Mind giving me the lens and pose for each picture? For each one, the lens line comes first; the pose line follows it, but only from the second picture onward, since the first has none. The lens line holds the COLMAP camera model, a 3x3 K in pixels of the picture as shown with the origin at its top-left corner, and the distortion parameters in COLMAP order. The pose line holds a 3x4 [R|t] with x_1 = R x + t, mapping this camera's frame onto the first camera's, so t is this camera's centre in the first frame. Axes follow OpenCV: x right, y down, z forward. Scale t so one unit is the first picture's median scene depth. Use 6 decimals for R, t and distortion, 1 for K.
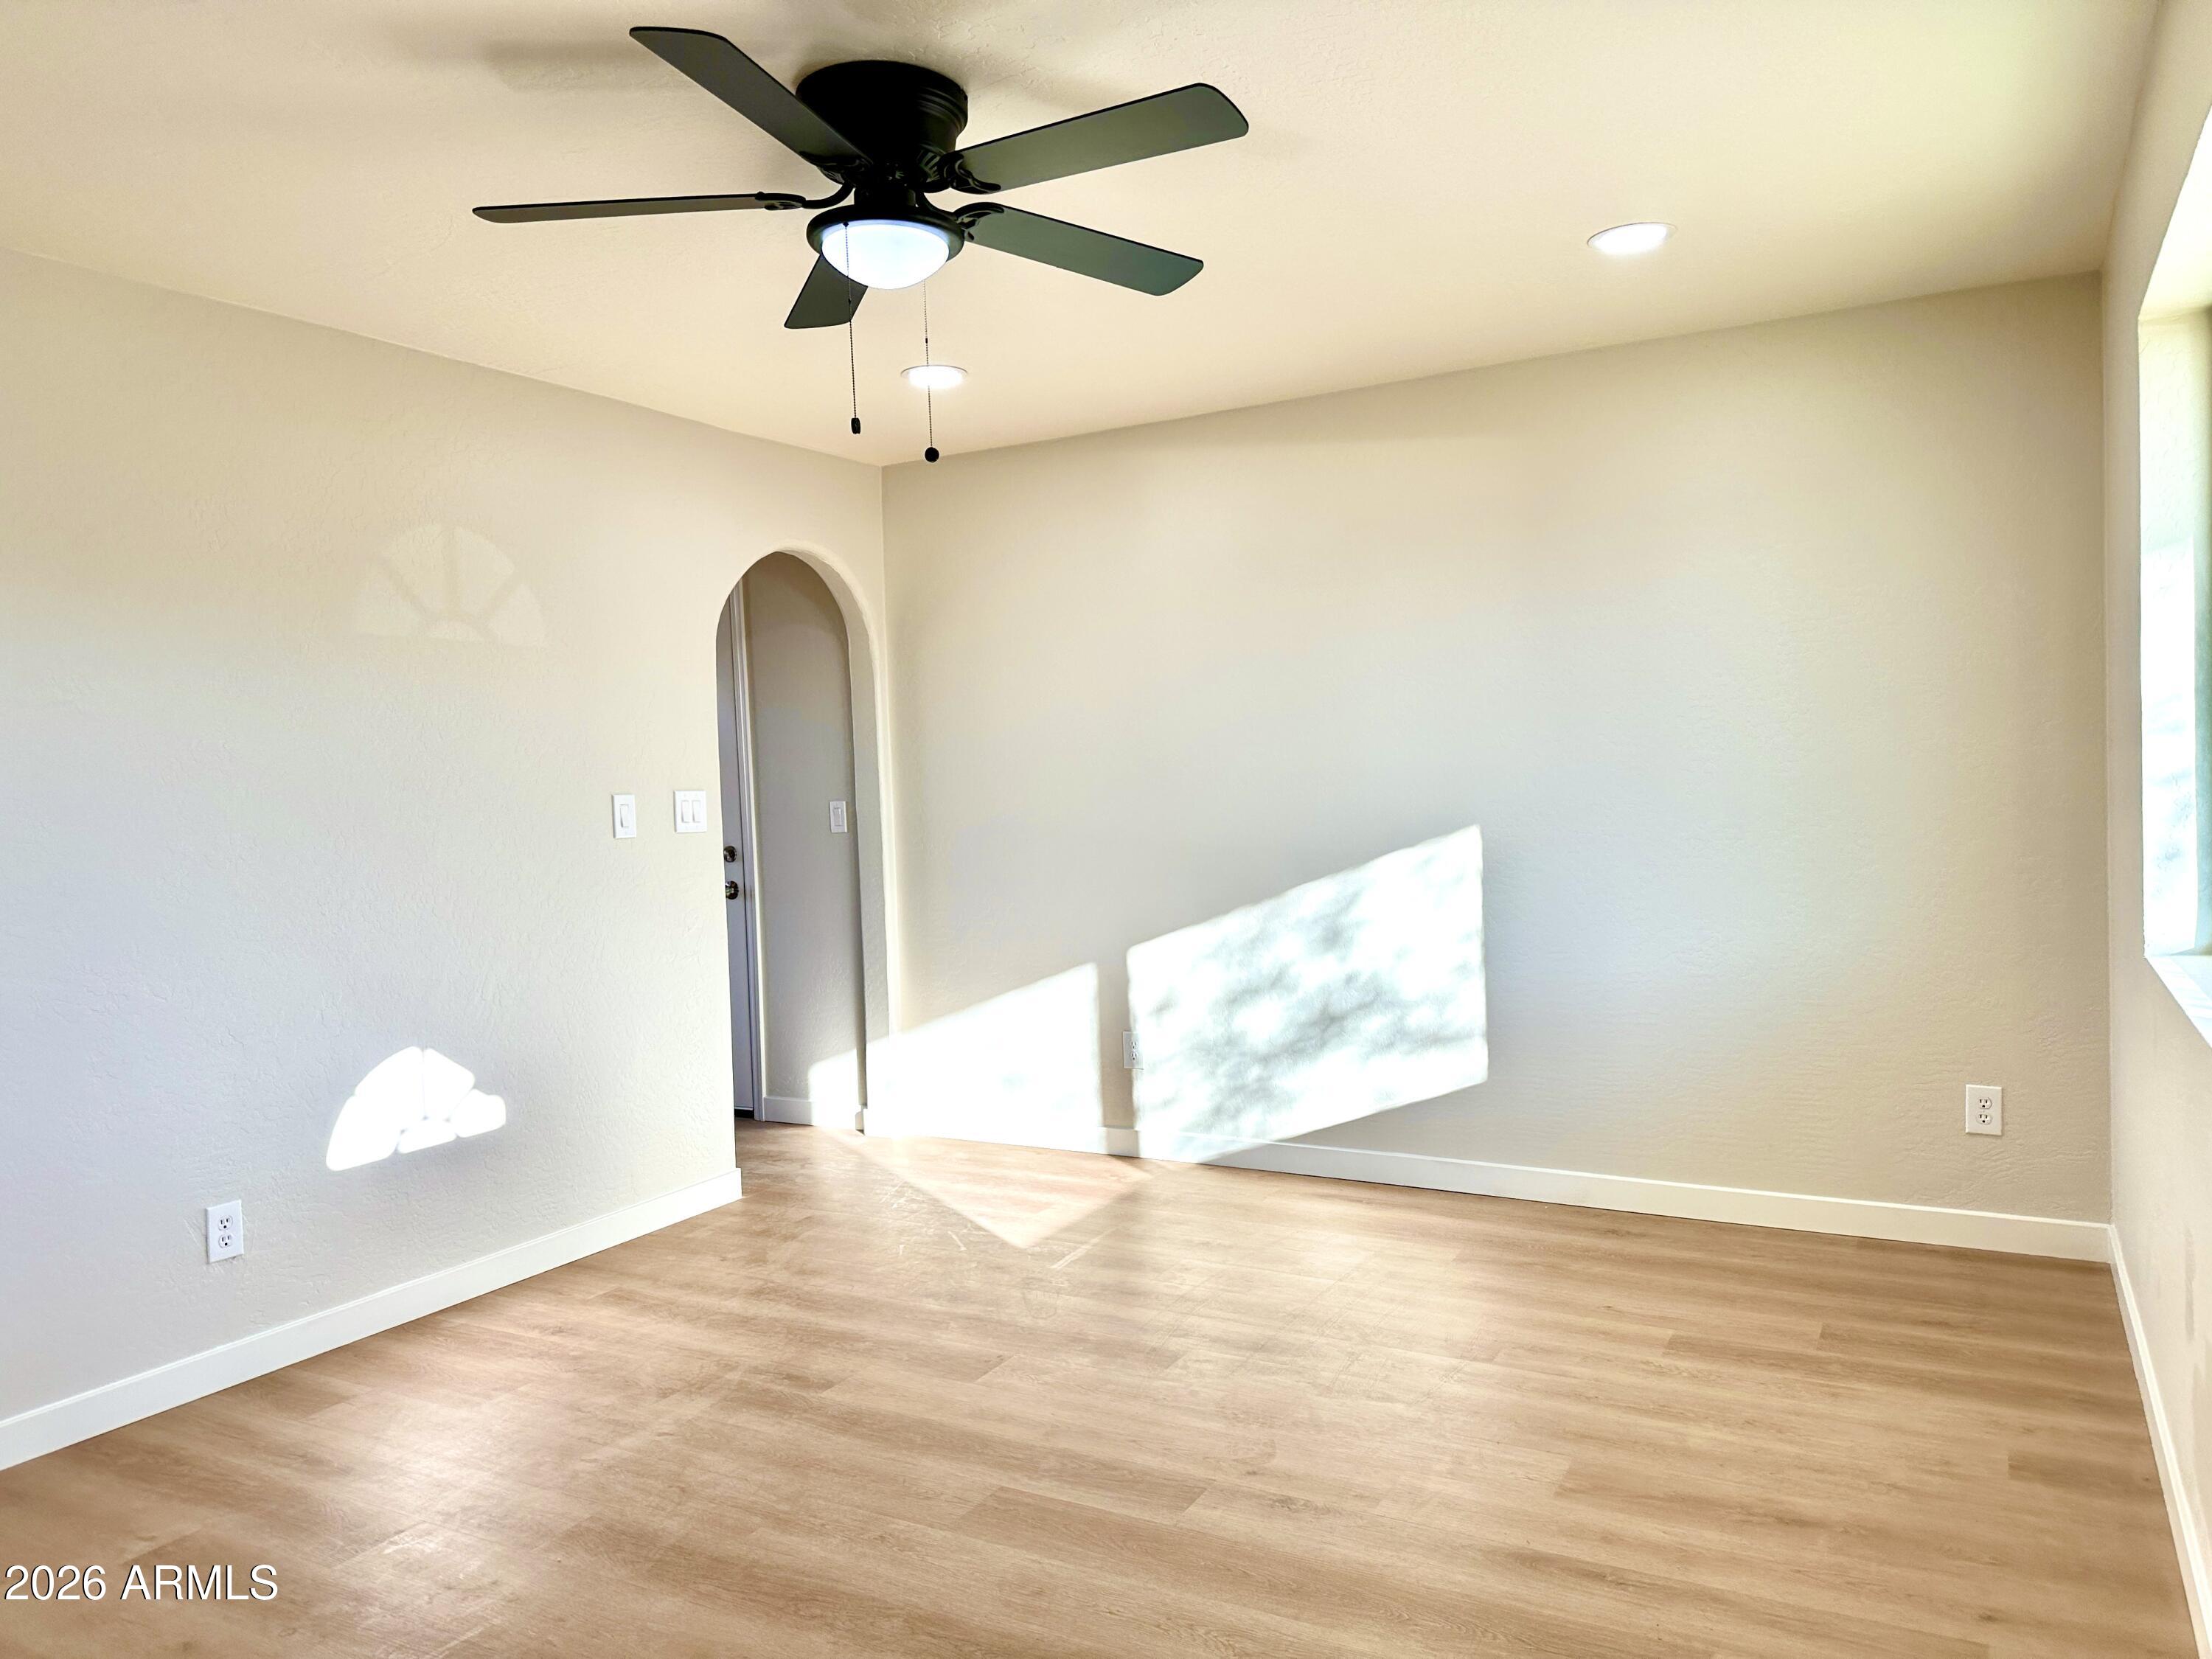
lens RADIAL K [[1581.7, 0, 1099.4], [0, 1581.7, 739.5], [0, 0, 1]] dist [0.060495, -0.072634]
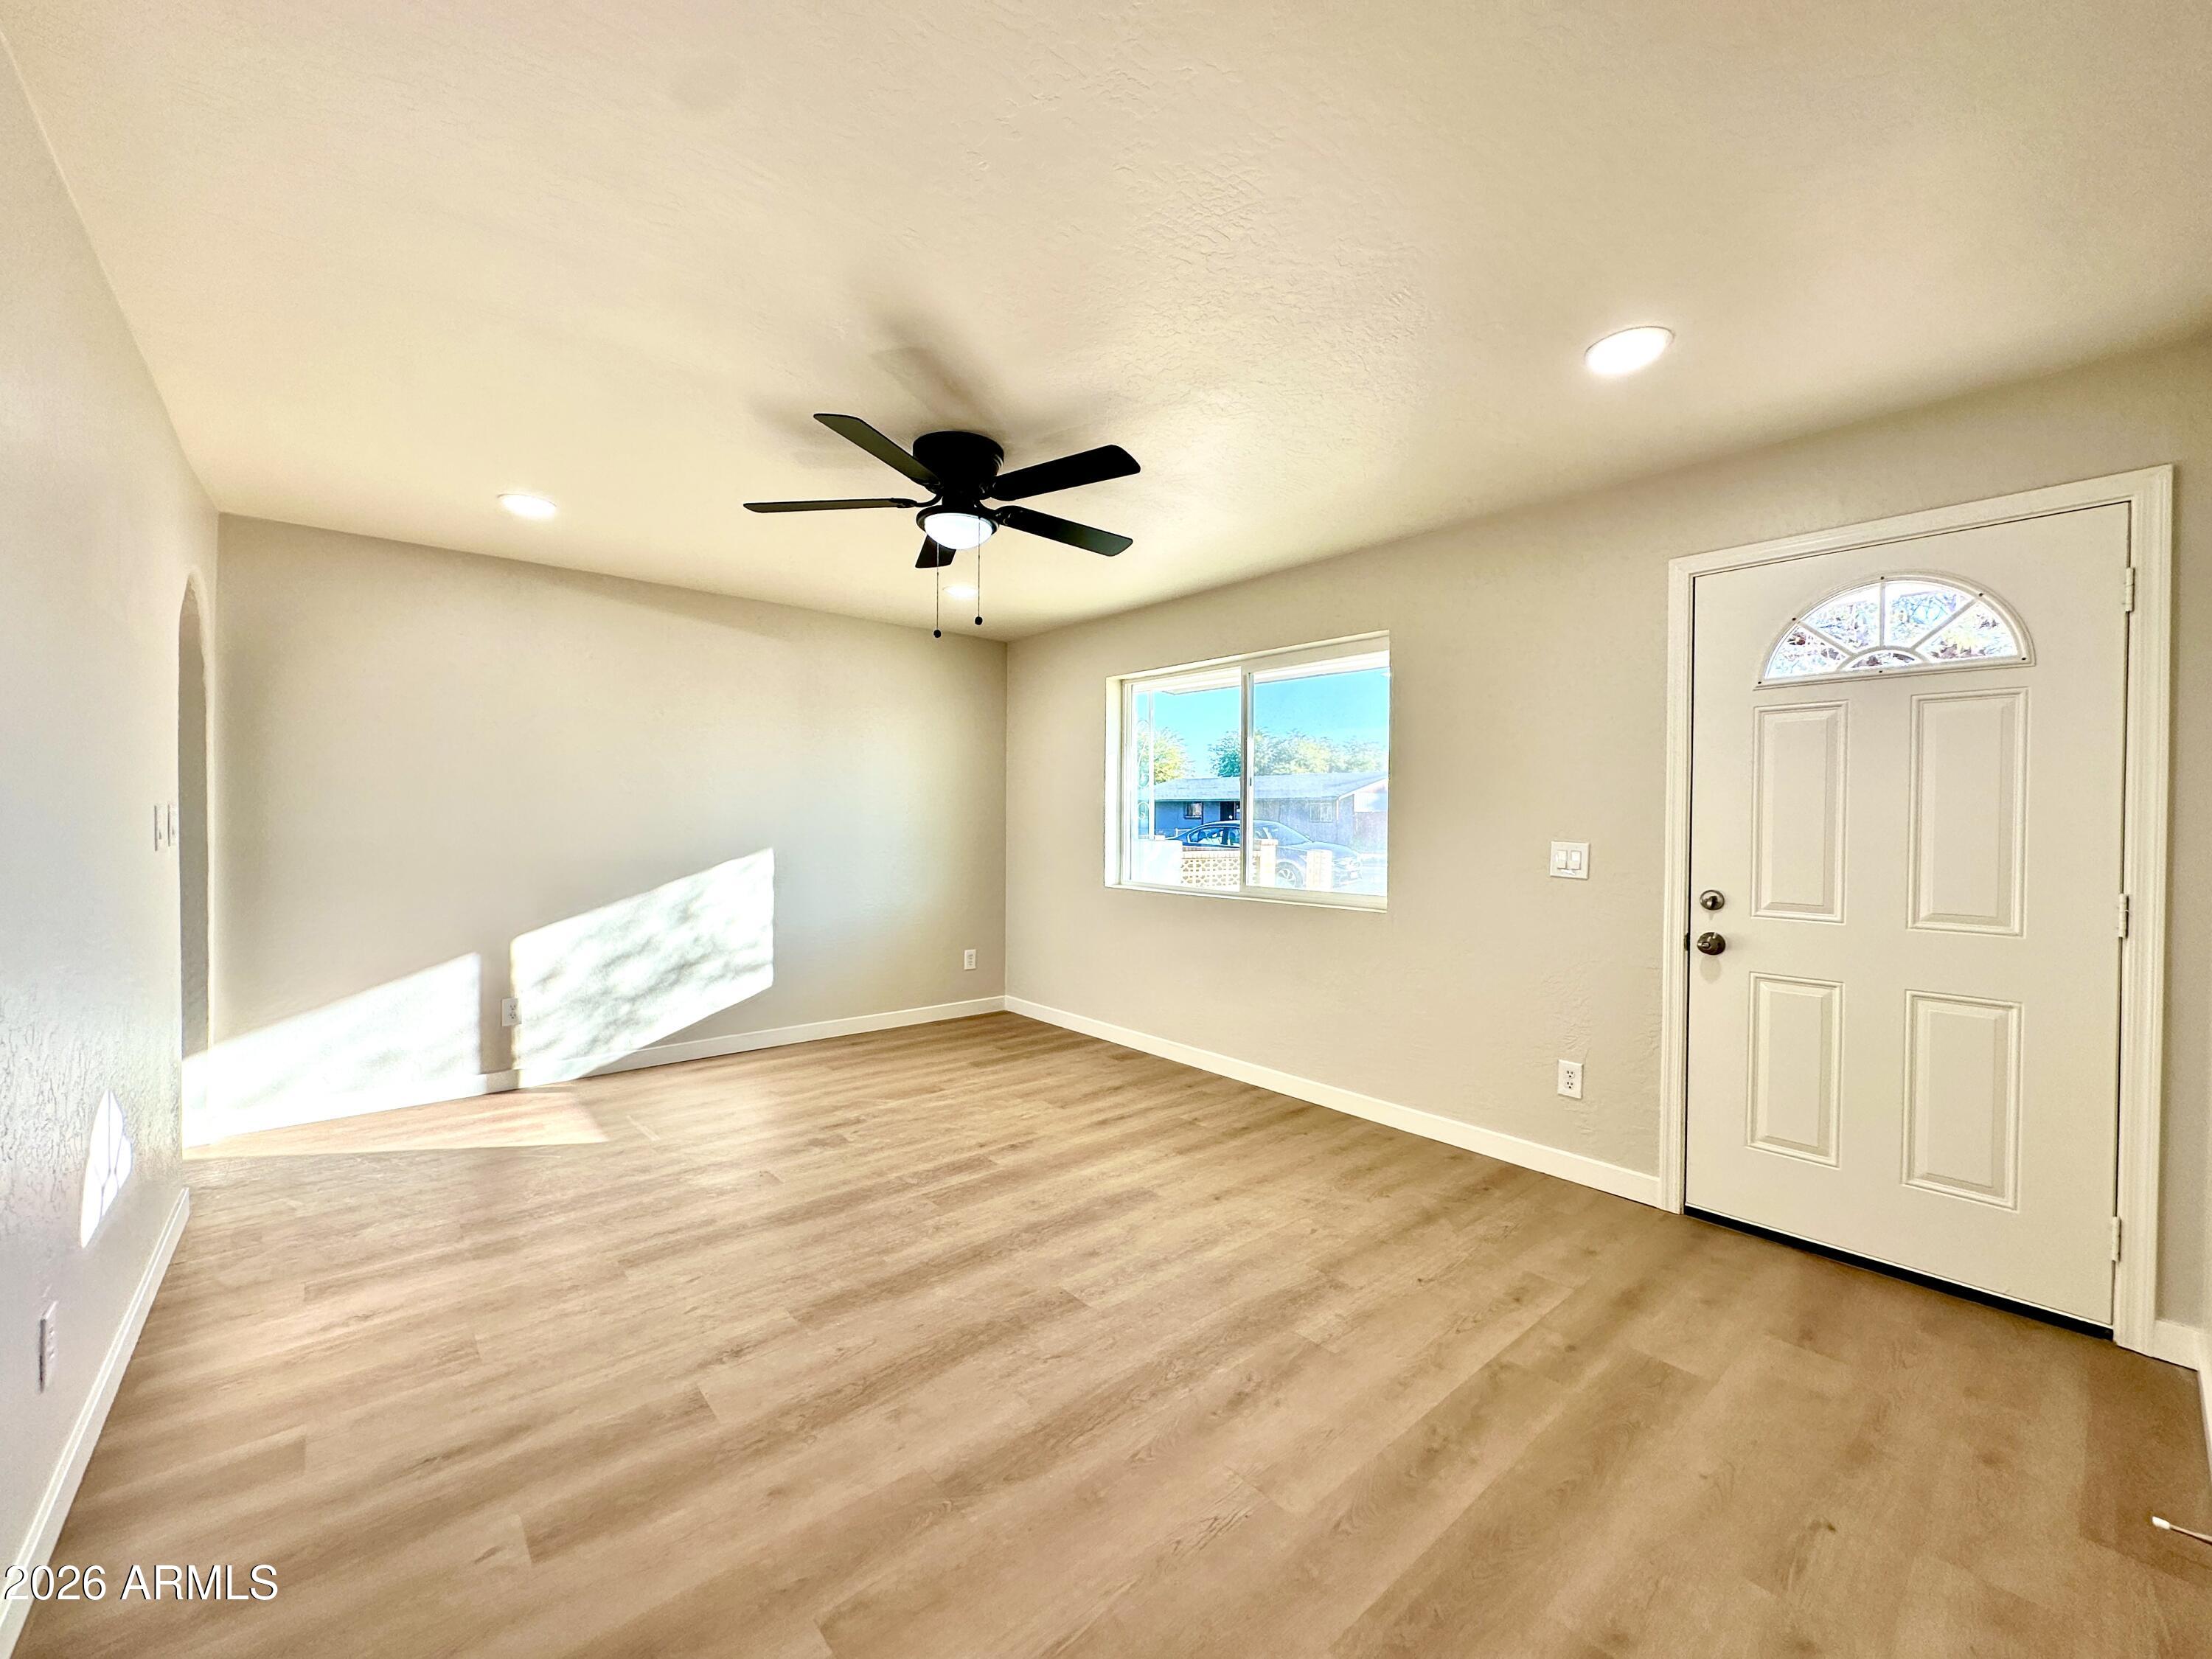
lens RADIAL K [[882.5, 0, 1106.0], [0, 882.5, 829.5], [0, 0, 1]] dist [-0.001214, 0.000120]
pose [[0.337629, 0.025895, 0.940923, -0.585994], [-0.033459, 0.999320, -0.015496, 0.034216], [-0.940684, -0.026251, 0.338266, 0.286434]]
